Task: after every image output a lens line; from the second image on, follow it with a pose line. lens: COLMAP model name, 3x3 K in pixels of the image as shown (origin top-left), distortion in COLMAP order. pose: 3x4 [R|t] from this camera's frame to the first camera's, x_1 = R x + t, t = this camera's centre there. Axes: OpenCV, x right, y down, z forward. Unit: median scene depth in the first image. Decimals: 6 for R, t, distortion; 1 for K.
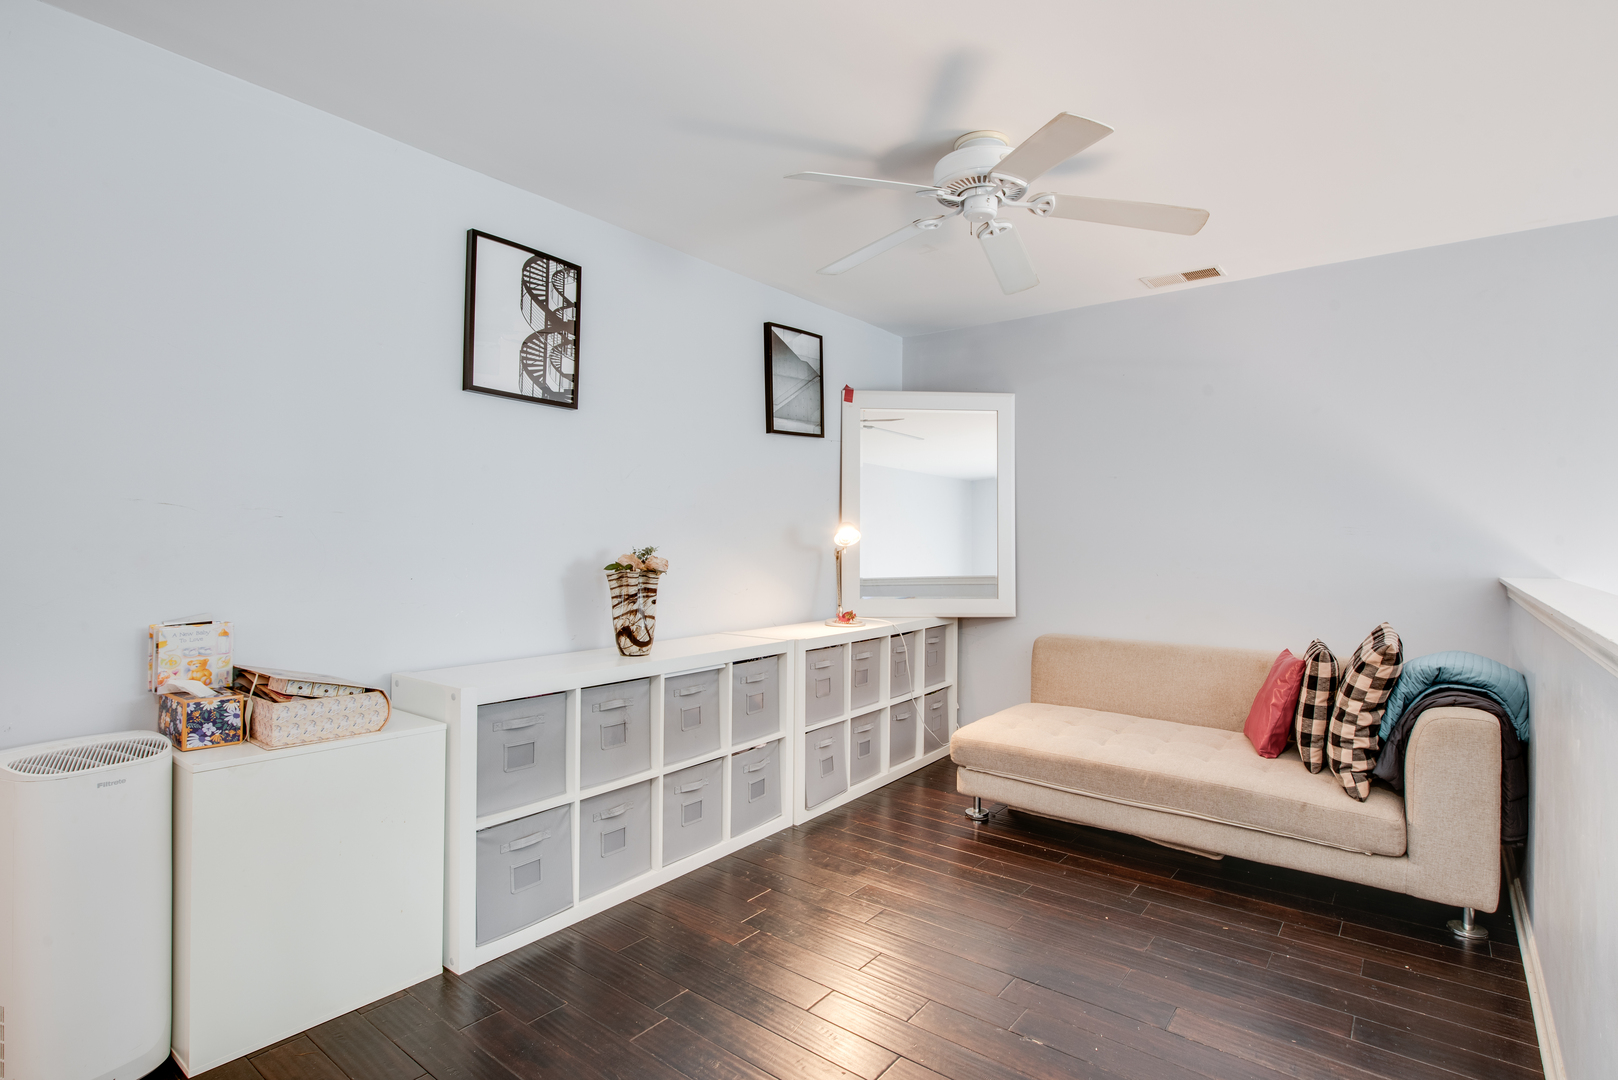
lens RADIAL K [[813.8, 0, 812.4], [0, 813.8, 534.6], [0, 0, 1]] dist [-0.003863, 0.000332]
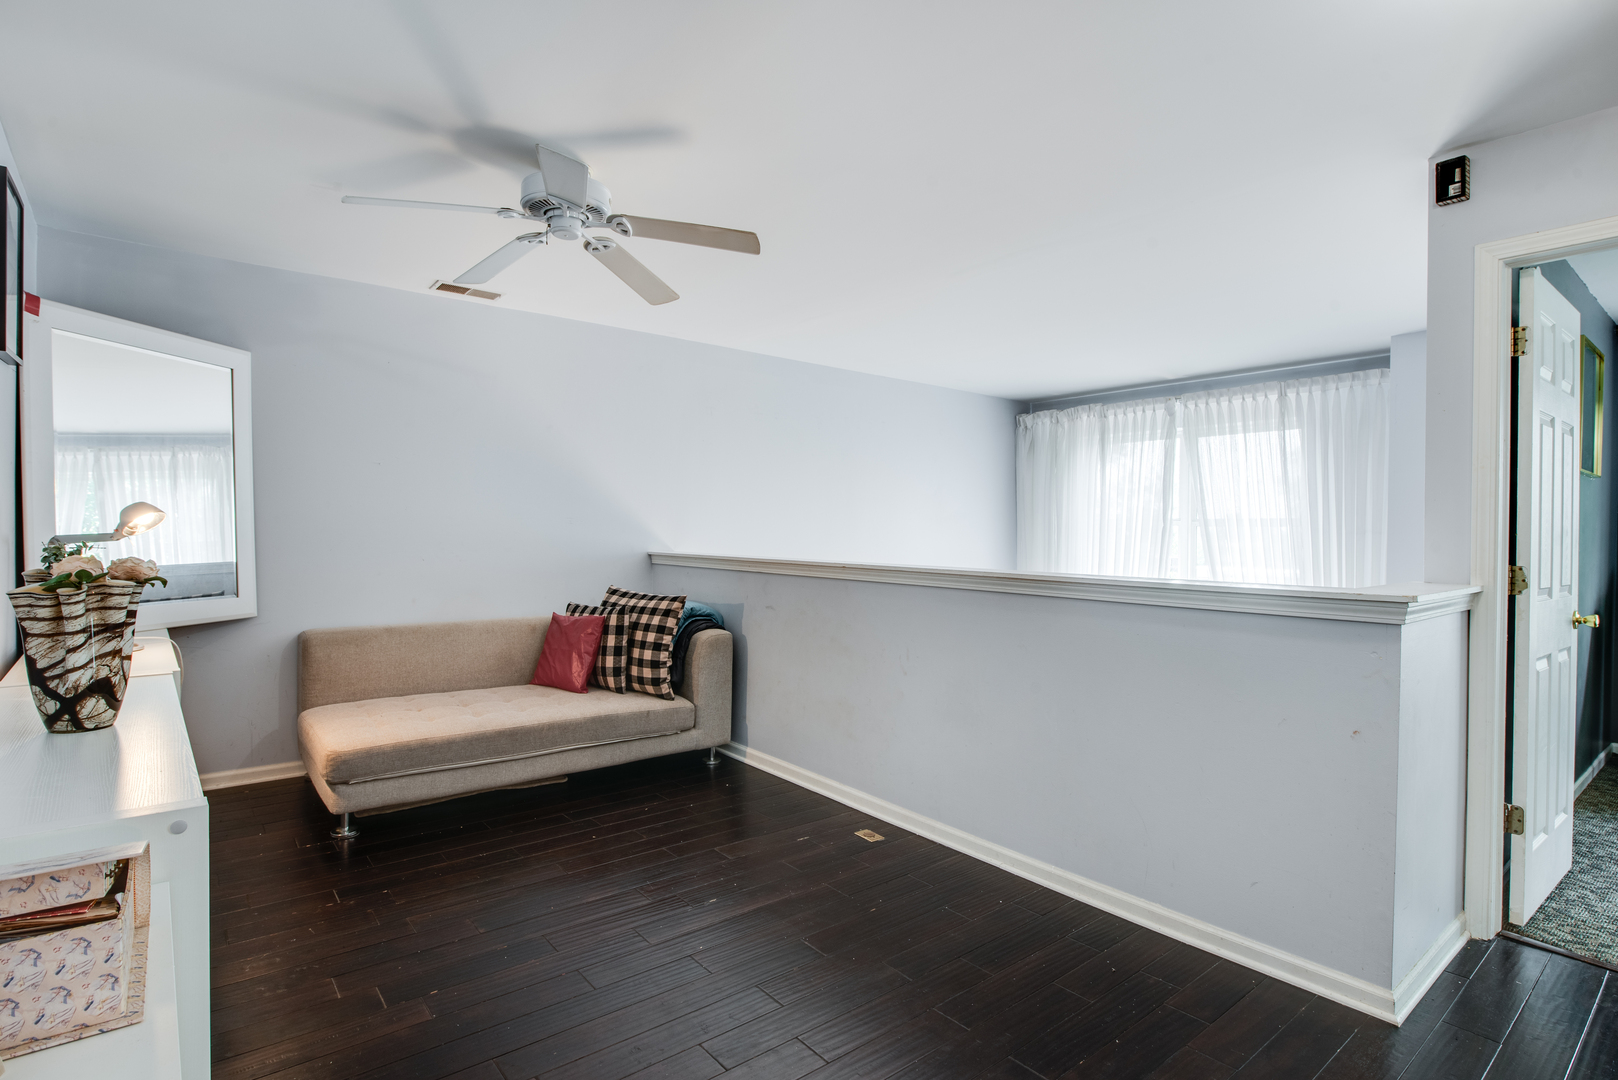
lens RADIAL K [[813.8, 0, 813.0], [0, 813.8, 541.6], [0, 0, 1]] dist [-0.003863, 0.000332]
pose [[0.221194, -0.017817, 0.975067, -0.682723], [-0.013959, 0.999673, 0.021434, -0.005976], [-0.975130, -0.018352, 0.220873, 0.371731]]
